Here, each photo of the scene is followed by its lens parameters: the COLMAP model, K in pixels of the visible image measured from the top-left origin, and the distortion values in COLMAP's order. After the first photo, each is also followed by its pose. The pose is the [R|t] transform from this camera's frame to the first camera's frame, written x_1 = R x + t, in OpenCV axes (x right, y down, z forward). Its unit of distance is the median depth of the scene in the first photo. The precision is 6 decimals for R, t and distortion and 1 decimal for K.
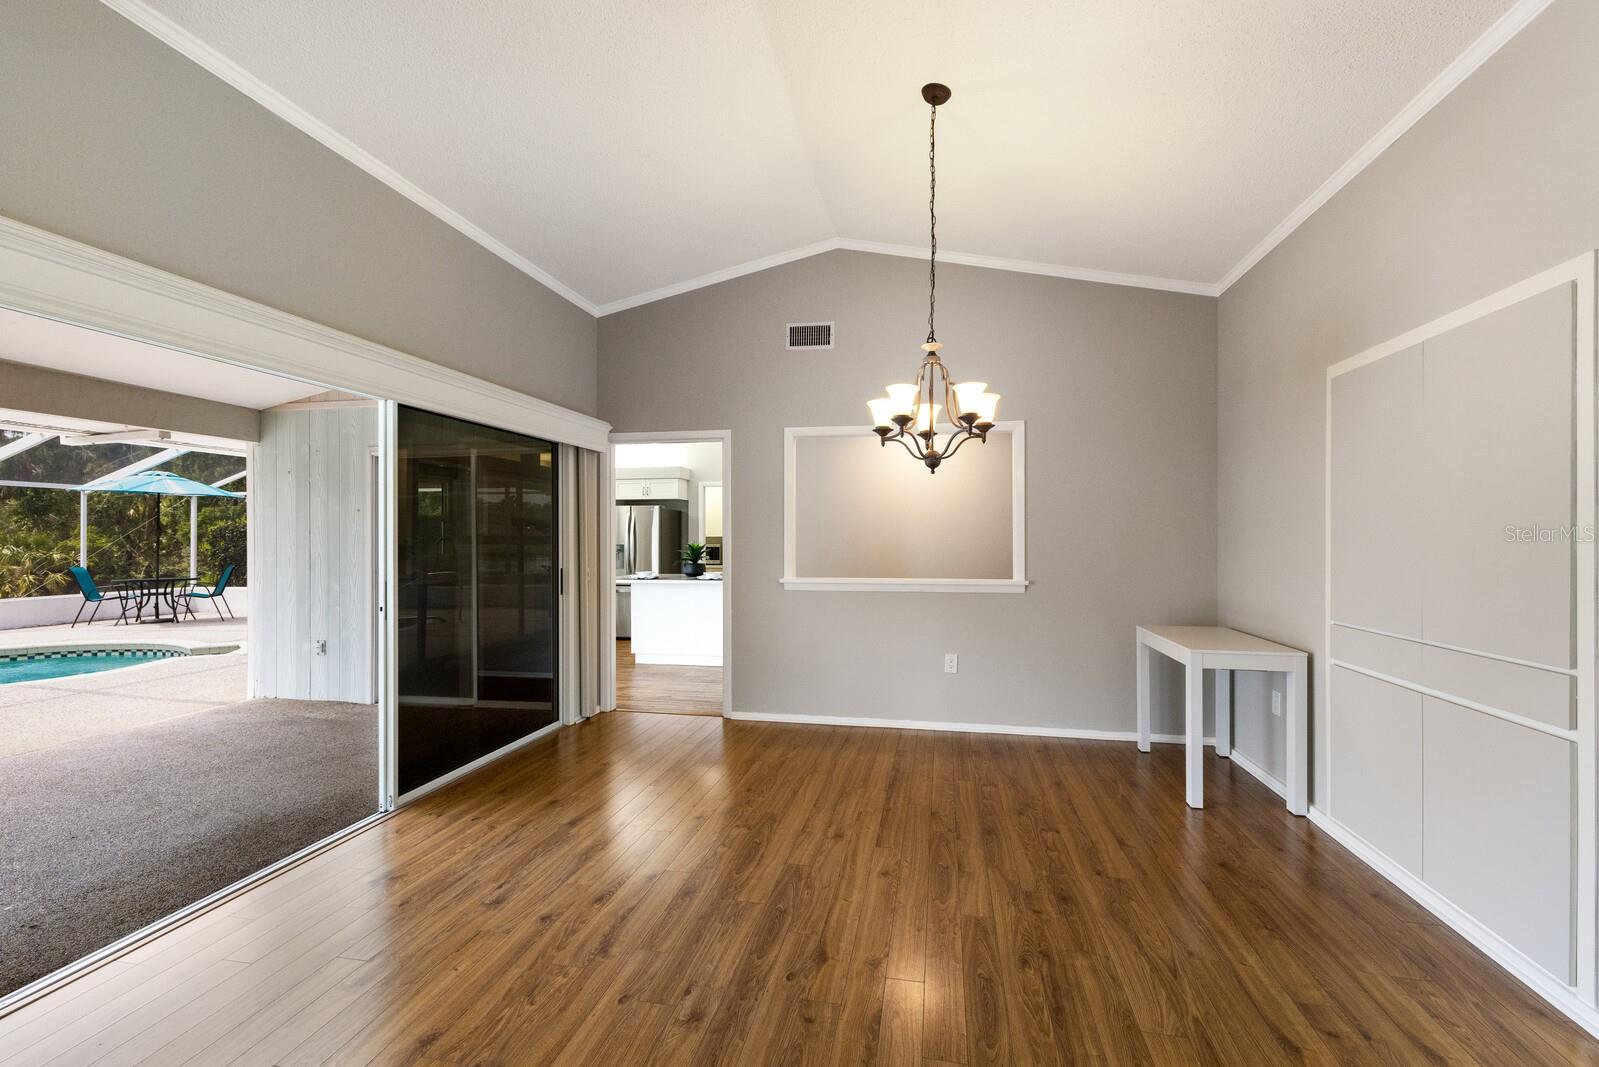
lens RADIAL K [[703.5, 0, 800.4], [0, 703.5, 537.8], [0, 0, 1]] dist [0.018607, 0.000285]
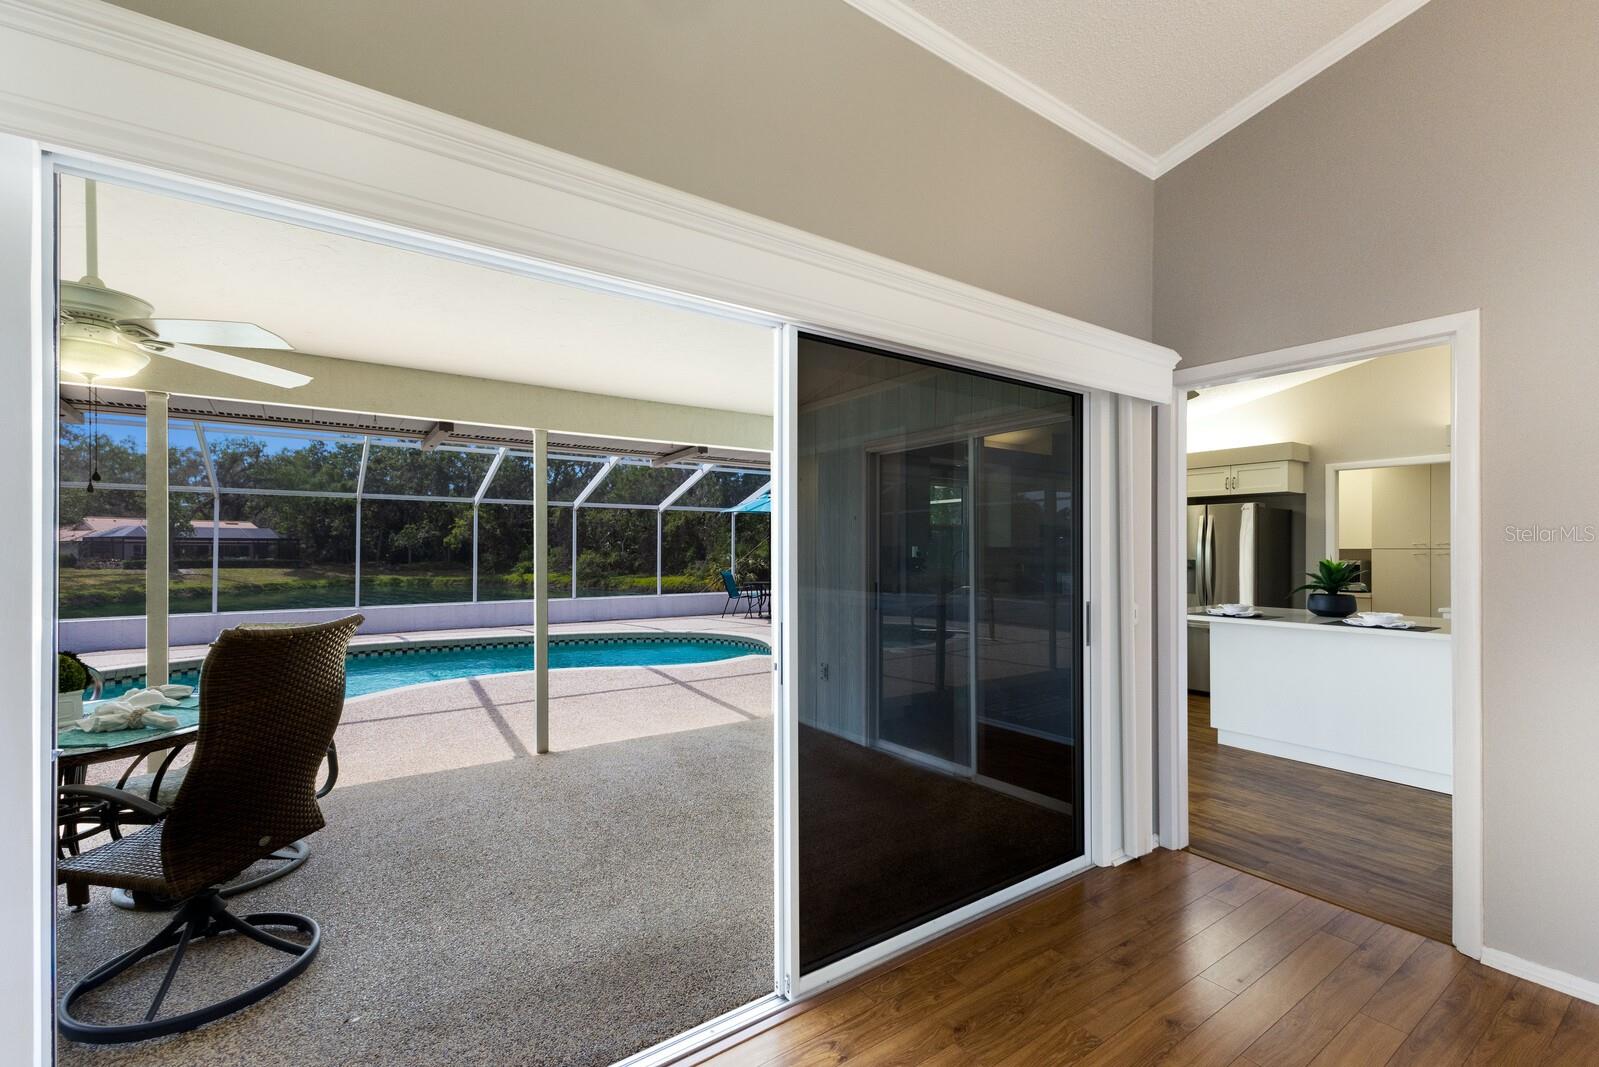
lens RADIAL K [[701.8, 0, 800.0], [0, 701.8, 546.2], [0, 0, 1]] dist [0.018351, -0.000033]
pose [[0.731958, -0.000315, -0.681349, -0.094698], [-0.002336, 0.999993, -0.002972, -0.001420], [0.681346, 0.003767, 0.731952, 0.340865]]
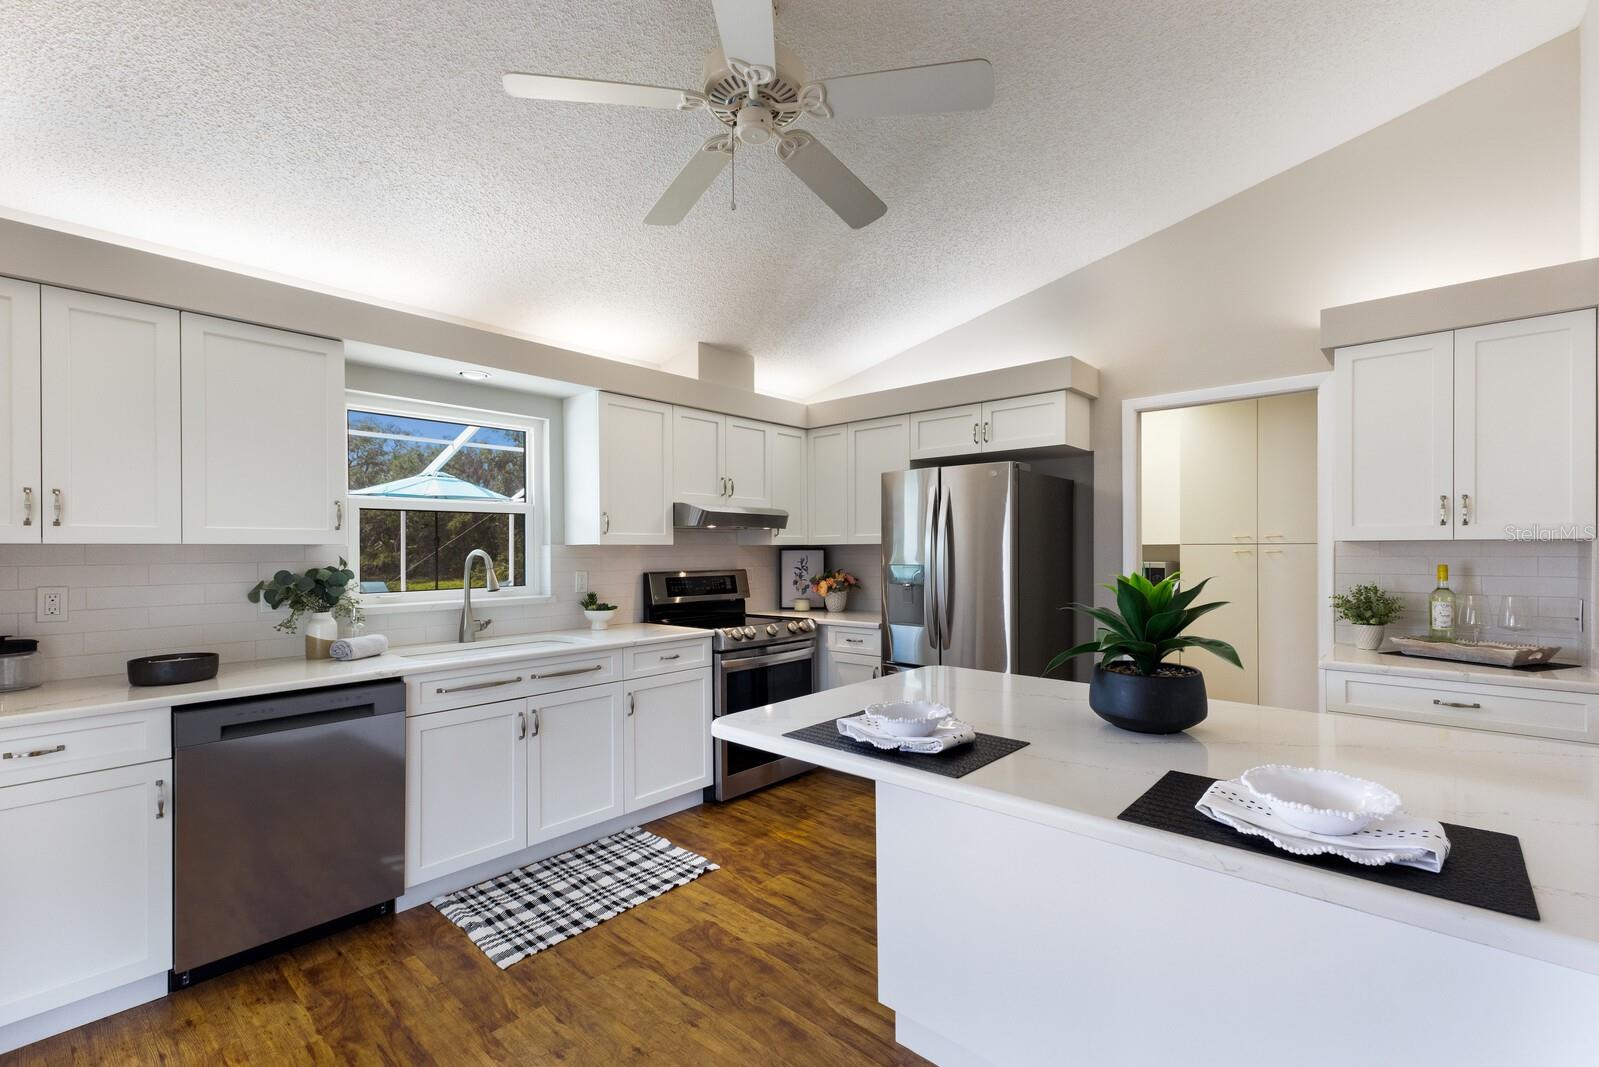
lens RADIAL K [[703.5, 0, 800.4], [0, 703.5, 537.8], [0, 0, 1]] dist [0.018607, 0.000285]
pose [[0.865117, 0.000671, -0.501570, -0.179060], [-0.002717, 0.999991, -0.003349, -0.006336], [0.501563, 0.004260, 0.865111, 1.005562]]
